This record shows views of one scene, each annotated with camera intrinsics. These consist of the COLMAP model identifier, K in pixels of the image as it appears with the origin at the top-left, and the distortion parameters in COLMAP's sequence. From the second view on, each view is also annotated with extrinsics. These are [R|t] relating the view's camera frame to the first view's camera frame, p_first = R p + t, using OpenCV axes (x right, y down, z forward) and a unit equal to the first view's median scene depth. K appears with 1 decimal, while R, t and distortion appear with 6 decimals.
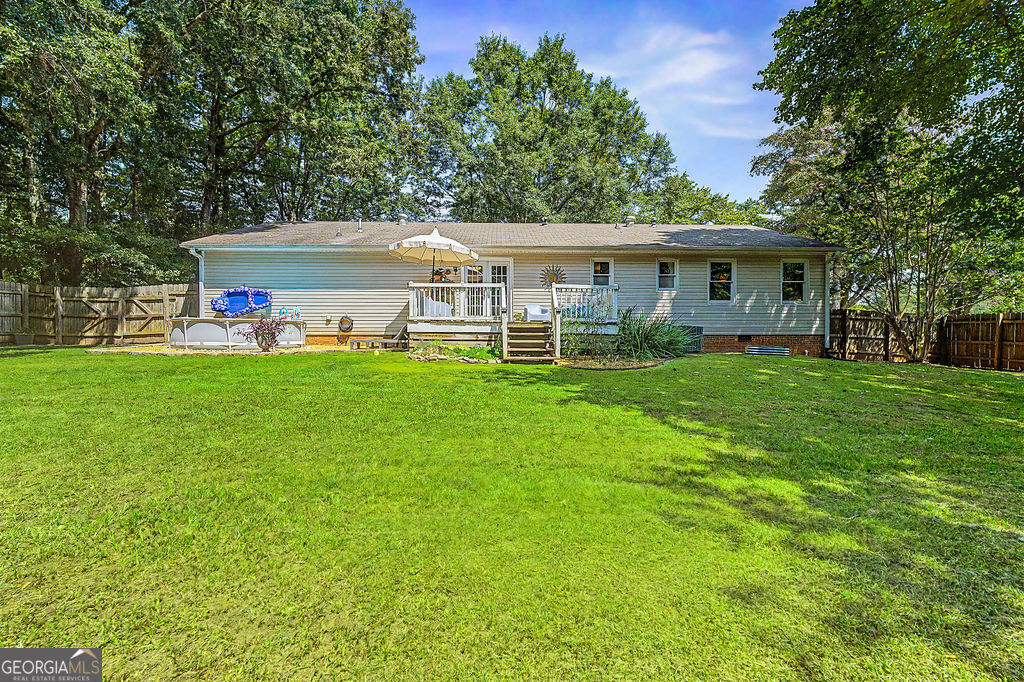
lens RADIAL K [[409.6, 0, 514.7], [0, 409.6, 342.1], [0, 0, 1]] dist [-0.002416, 0.000364]
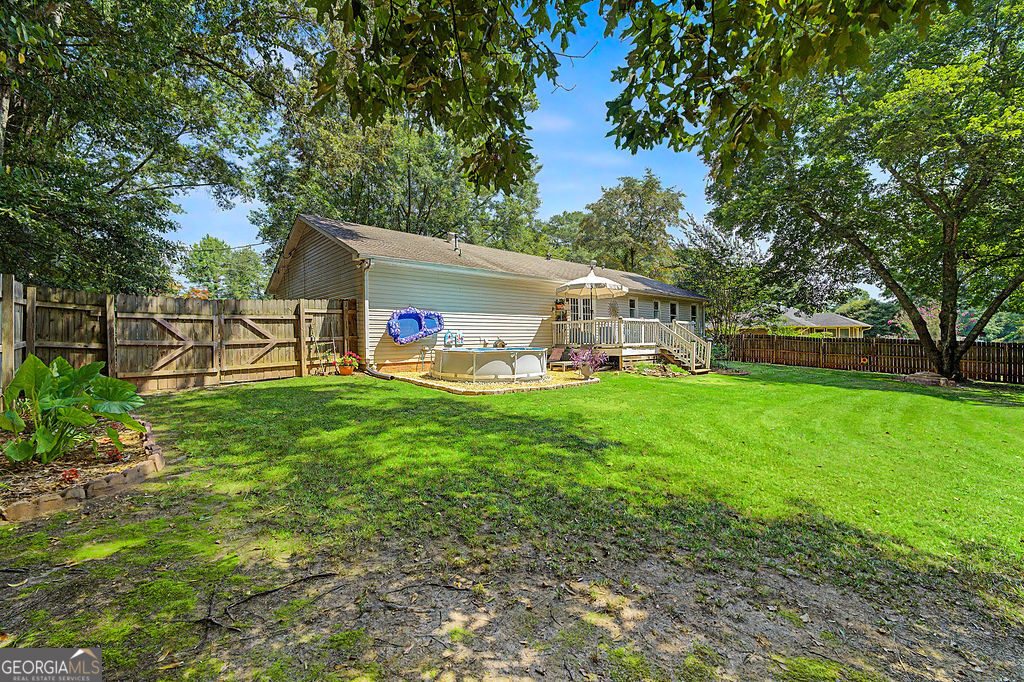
lens RADIAL K [[409.6, 0, 514.7], [0, 409.6, 342.1], [0, 0, 1]] dist [-0.002416, 0.000364]
pose [[0.760770, -0.014872, 0.648851, -1.038361], [0.016334, 0.999860, 0.003765, -0.059490], [-0.648816, 0.007734, 0.760906, 0.177841]]
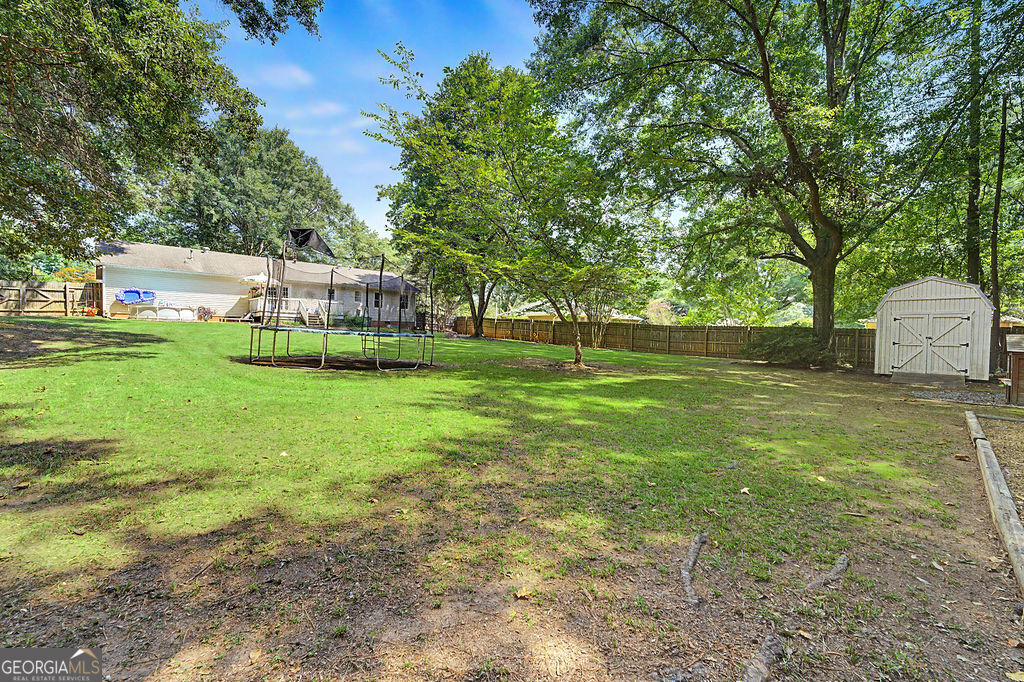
lens RADIAL K [[409.6, 0, 514.7], [0, 409.6, 342.1], [0, 0, 1]] dist [-0.002416, 0.000364]
pose [[0.724699, -0.007630, 0.689023, -0.674358], [-0.009294, 0.999740, 0.020845, 0.055567], [-0.689003, -0.021510, 0.724439, -1.517042]]
